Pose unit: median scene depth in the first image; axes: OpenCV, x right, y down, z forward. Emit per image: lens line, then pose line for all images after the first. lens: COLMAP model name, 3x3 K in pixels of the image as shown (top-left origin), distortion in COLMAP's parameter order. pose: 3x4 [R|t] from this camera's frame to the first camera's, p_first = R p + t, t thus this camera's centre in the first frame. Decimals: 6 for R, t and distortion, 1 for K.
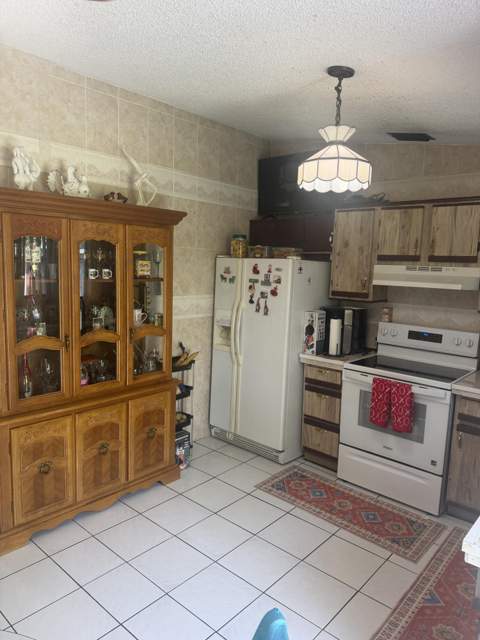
lens RADIAL K [[449.4, 0, 238.9], [0, 449.4, 321.7], [0, 0, 1]] dist [0.088556, -0.133137]
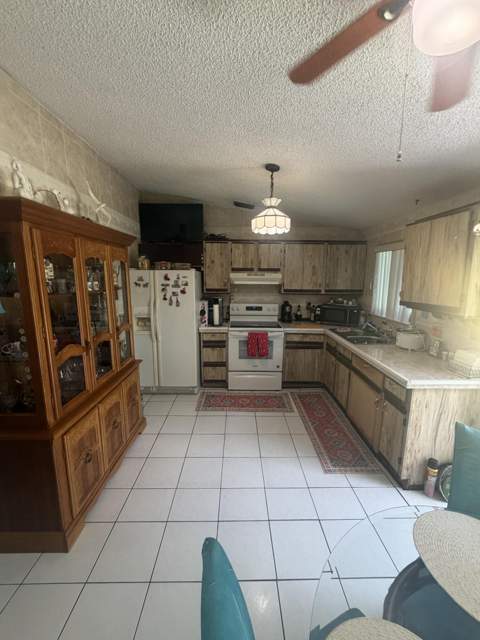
lens RADIAL K [[255.8, 0, 240.0], [0, 255.8, 320.0], [0, 0, 1]] dist [0.002071, 0.000346]
pose [[0.739401, -0.142621, 0.657986, -0.411860], [0.102988, 0.989763, 0.098804, -0.037437], [-0.665342, -0.005291, 0.746520, 0.205212]]
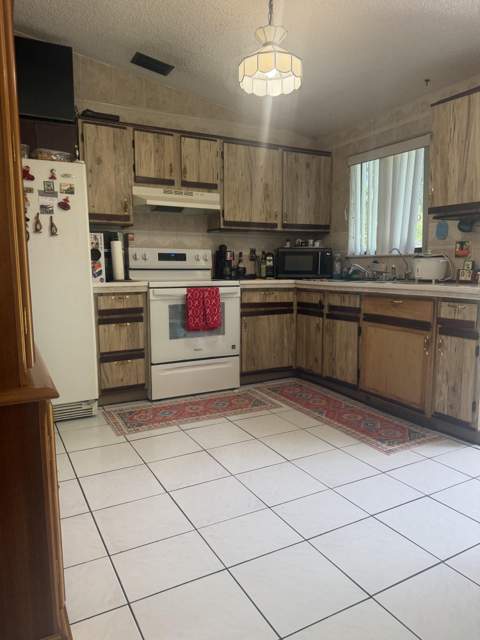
lens RADIAL K [[447.6, 0, 240.2], [0, 447.6, 324.6], [0, 0, 1]] dist [0.081481, -0.131447]
pose [[0.341162, -0.156652, 0.926860, -0.630553], [0.136478, 0.983823, 0.116044, 0.097355], [-0.930044, 0.086906, 0.357023, 0.482091]]
